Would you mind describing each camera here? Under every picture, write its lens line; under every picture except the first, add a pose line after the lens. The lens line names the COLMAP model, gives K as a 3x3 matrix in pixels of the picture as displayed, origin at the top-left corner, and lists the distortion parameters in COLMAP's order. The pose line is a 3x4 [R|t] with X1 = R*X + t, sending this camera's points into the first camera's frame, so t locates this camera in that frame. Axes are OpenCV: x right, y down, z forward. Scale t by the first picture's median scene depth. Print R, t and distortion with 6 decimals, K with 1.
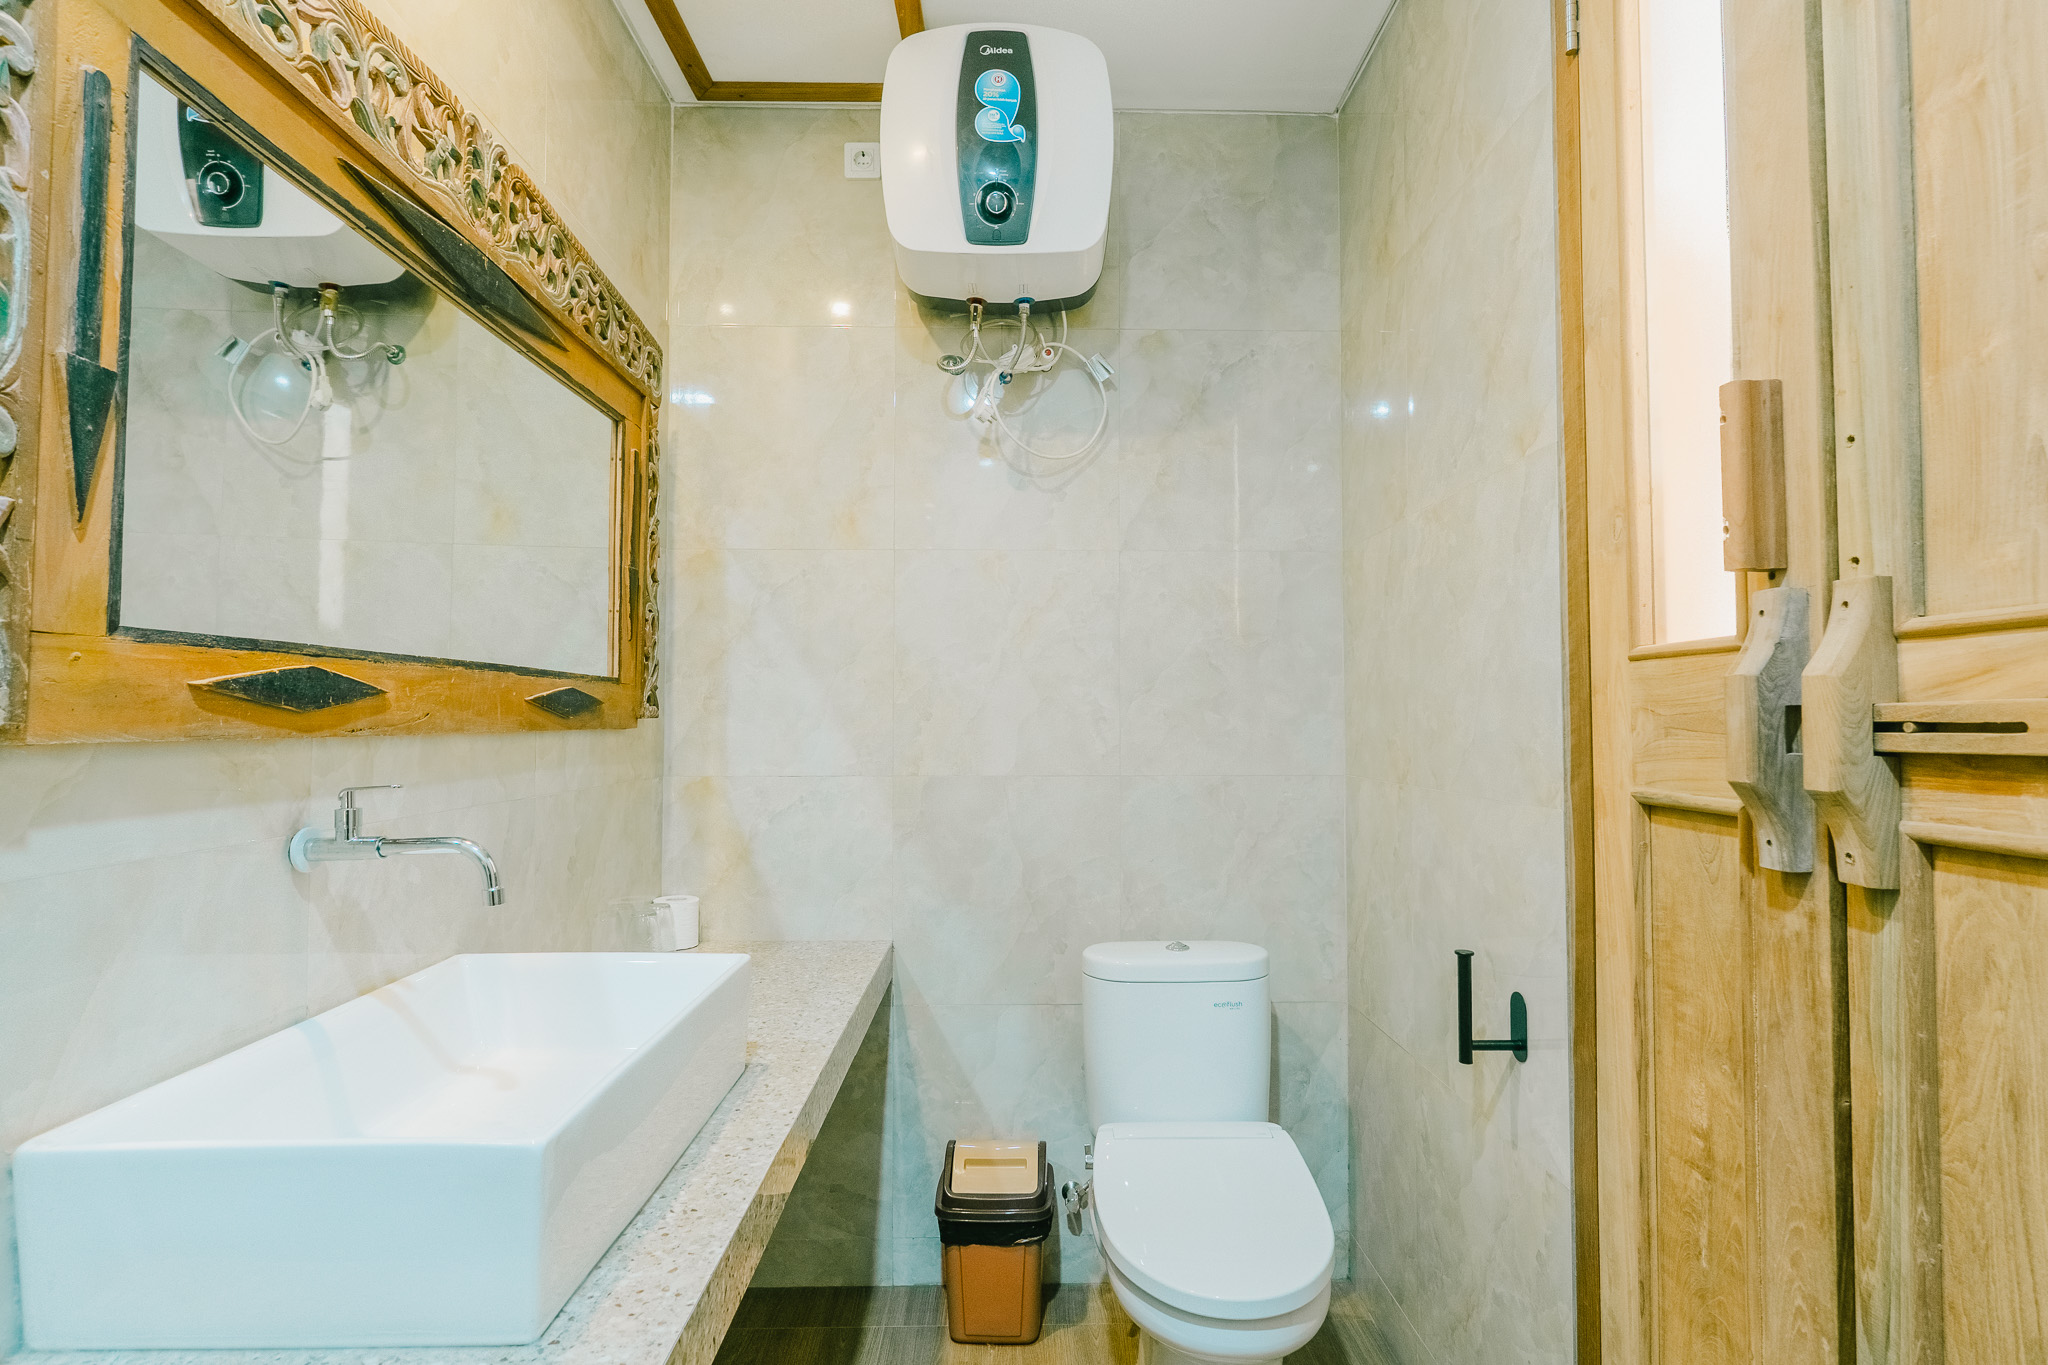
lens RADIAL K [[938.6, 0, 1035.4], [0, 938.6, 679.3], [0, 0, 1]] dist [-0.003262, 0.000127]
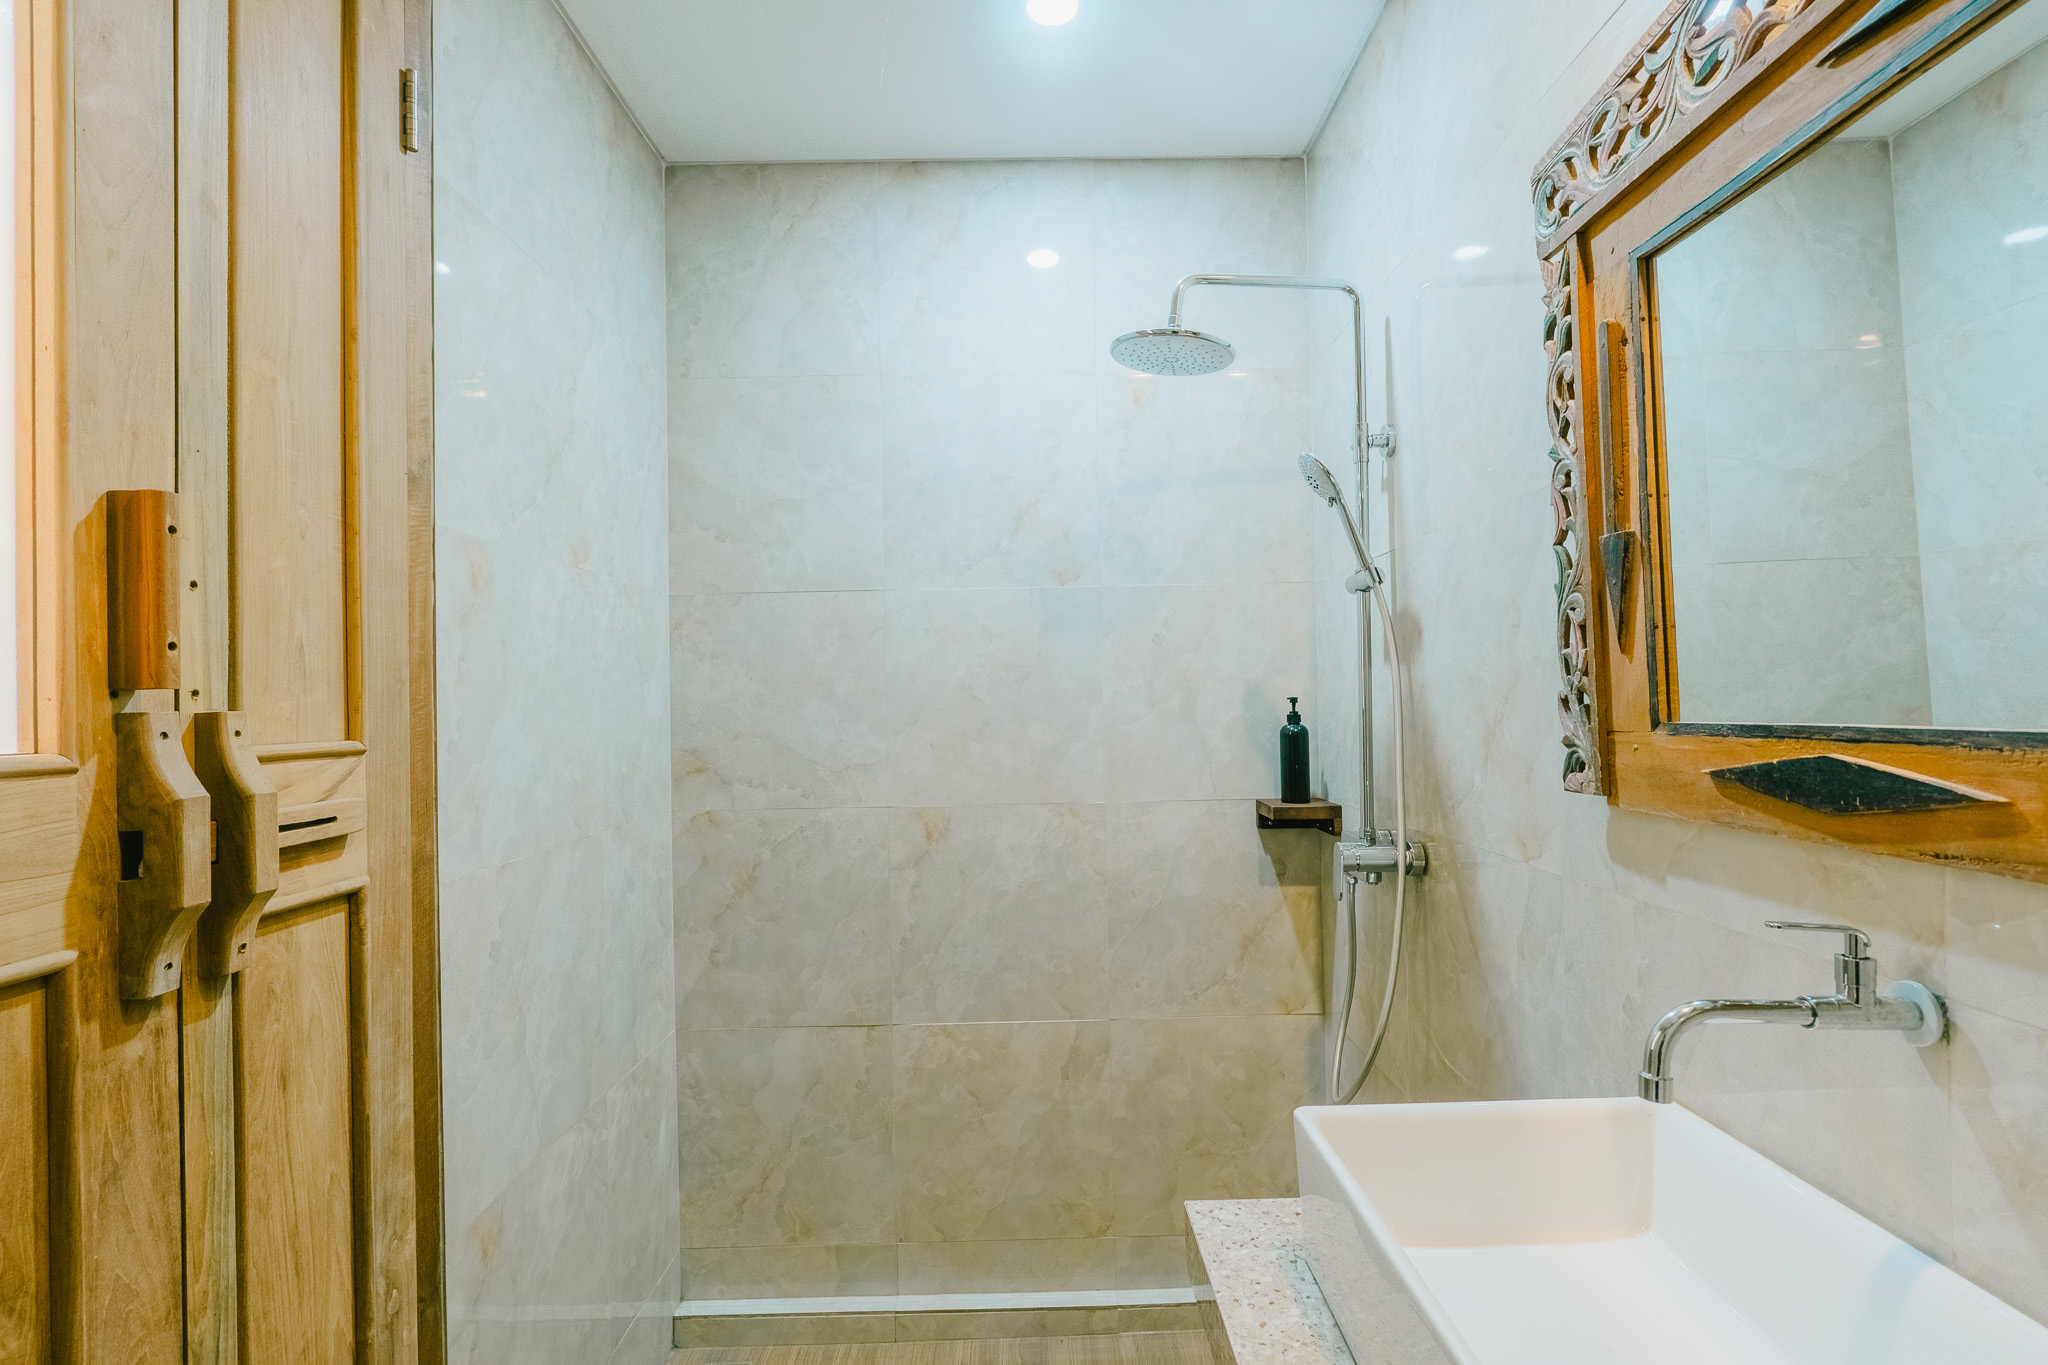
lens RADIAL K [[938.6, 0, 1027.8], [0, 938.6, 678.8], [0, 0, 1]] dist [-0.003262, 0.000127]
pose [[-0.999513, 0.023368, 0.020704, -0.148667], [0.021961, 0.997595, -0.065737, -0.047271], [-0.022190, -0.065250, -0.997622, 2.068612]]
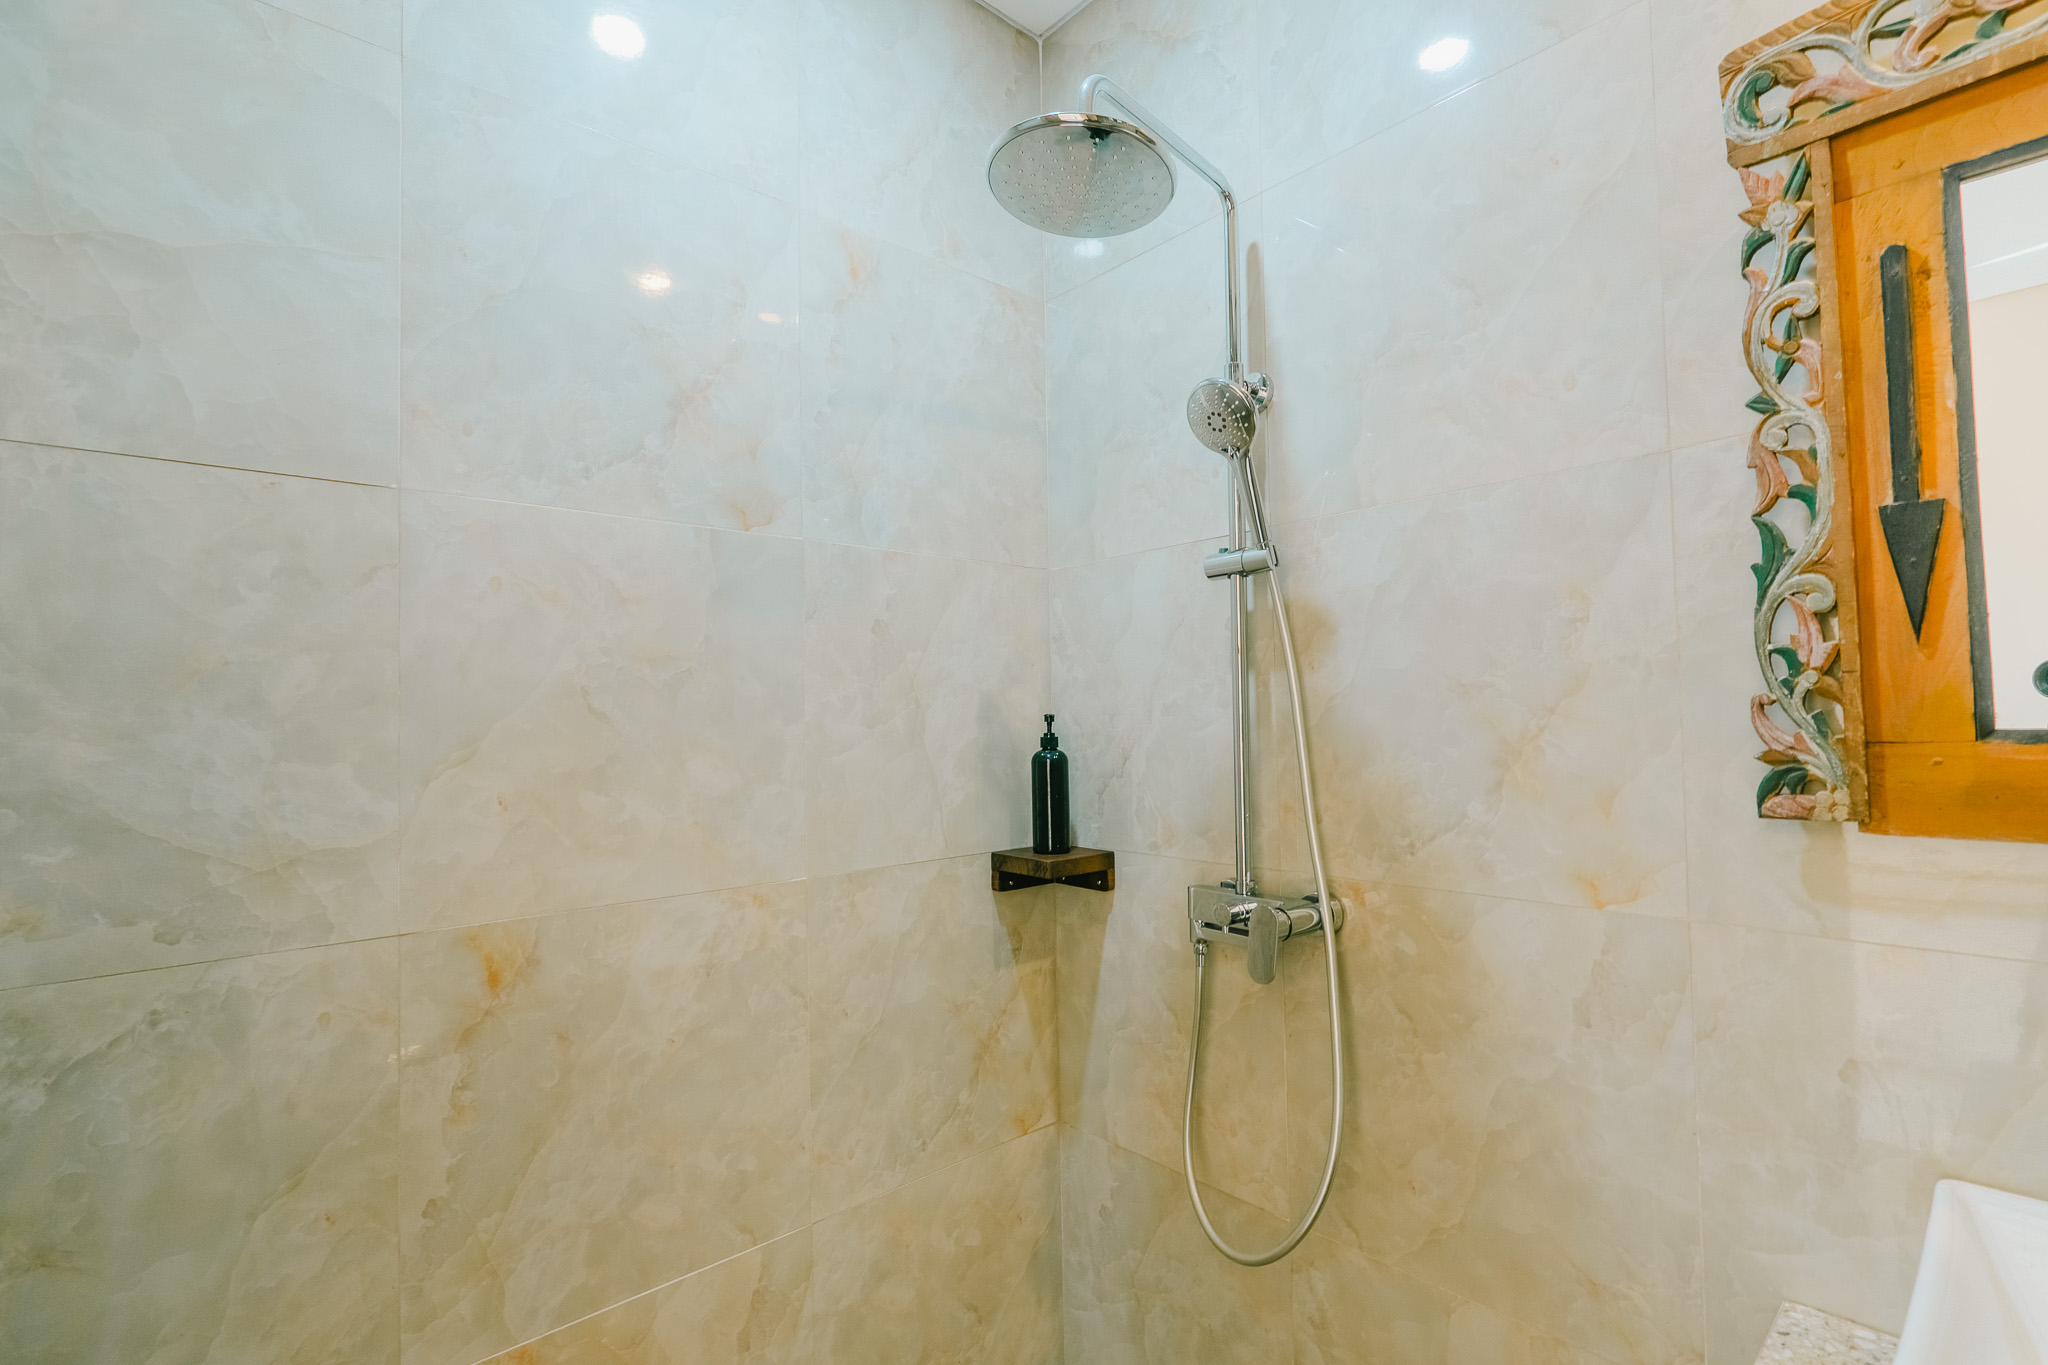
lens RADIAL K [[938.6, 0, 1028.8], [0, 938.6, 684.0], [0, 0, 1]] dist [-0.003262, 0.000127]
pose [[-0.760684, -0.006866, -0.649086, 0.465883], [0.048360, 0.996566, -0.067216, -0.082112], [0.647319, -0.082520, -0.757739, 0.999273]]
